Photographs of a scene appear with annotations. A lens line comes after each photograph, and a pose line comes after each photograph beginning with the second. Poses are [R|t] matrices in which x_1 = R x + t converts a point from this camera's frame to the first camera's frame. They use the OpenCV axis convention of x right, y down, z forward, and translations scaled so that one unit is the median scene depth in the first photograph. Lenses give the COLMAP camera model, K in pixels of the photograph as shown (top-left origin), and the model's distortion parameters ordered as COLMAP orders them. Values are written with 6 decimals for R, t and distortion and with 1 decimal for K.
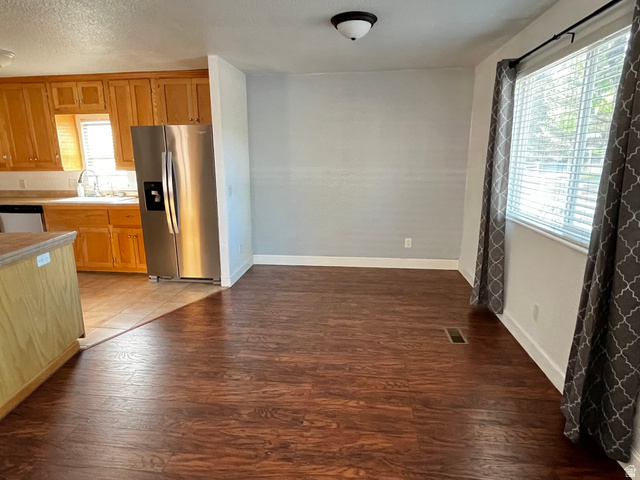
lens RADIAL K [[364.0, 0, 320.0], [0, 364.0, 240.0], [0, 0, 1]] dist [0.002453, -0.001344]
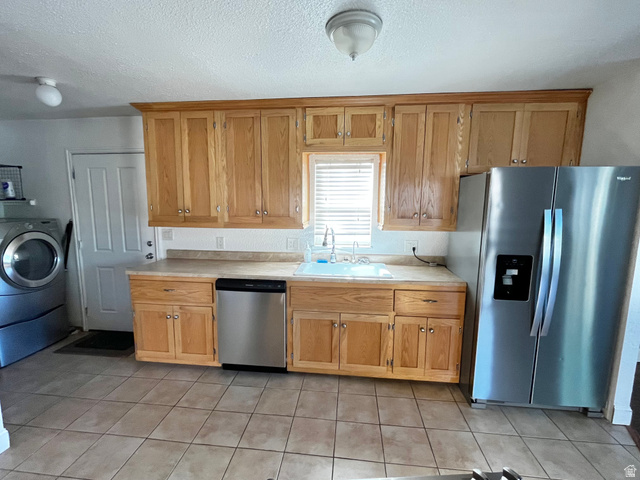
lens RADIAL K [[290.1, 0, 320.0], [0, 290.1, 240.0], [0, 0, 1]] dist [0.001212, 0.000117]
pose [[0.999812, 0.011052, 0.015940, -0.713885], [-0.009567, 0.995858, -0.090418, -0.122600], [-0.016873, 0.090249, 0.995776, 0.453902]]
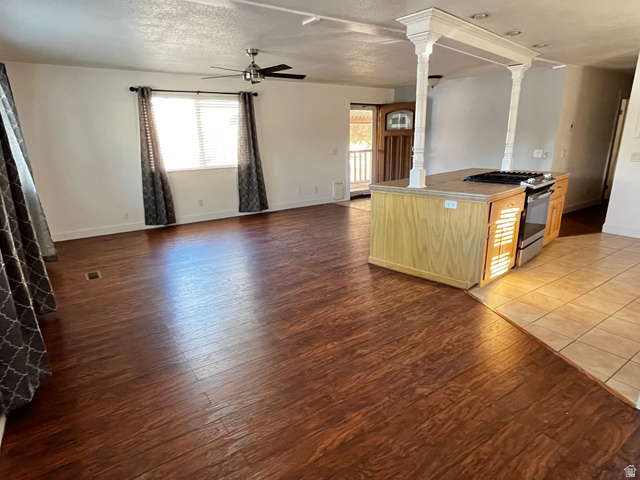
lens RADIAL K [[364.0, 0, 320.0], [0, 364.0, 240.0], [0, 0, 1]] dist [0.002453, -0.001344]
pose [[-0.749545, 0.197666, -0.631752, 0.275827], [-0.121156, 0.897288, 0.424494, -0.189835], [0.650772, 0.394717, -0.648609, 0.878289]]
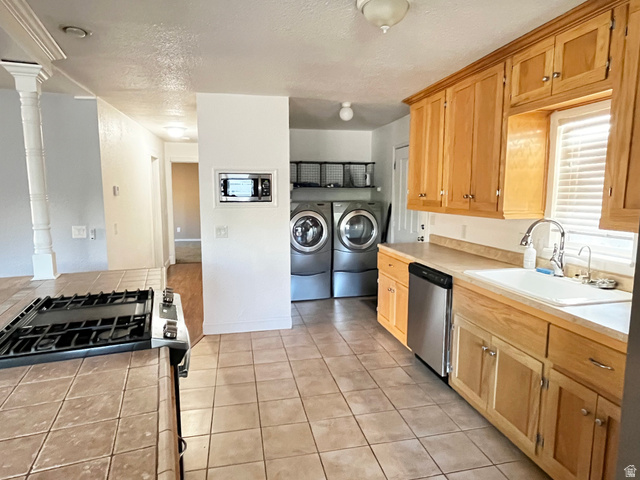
lens RADIAL K [[386.8, 0, 320.0], [0, 386.8, 240.0], [0, 0, 1]] dist [0.001536, -0.000104]
pose [[0.335778, 0.123509, -0.933809, -0.271188], [-0.206506, 0.976901, 0.054953, -0.141600], [0.919026, 0.174385, 0.353527, 0.584498]]
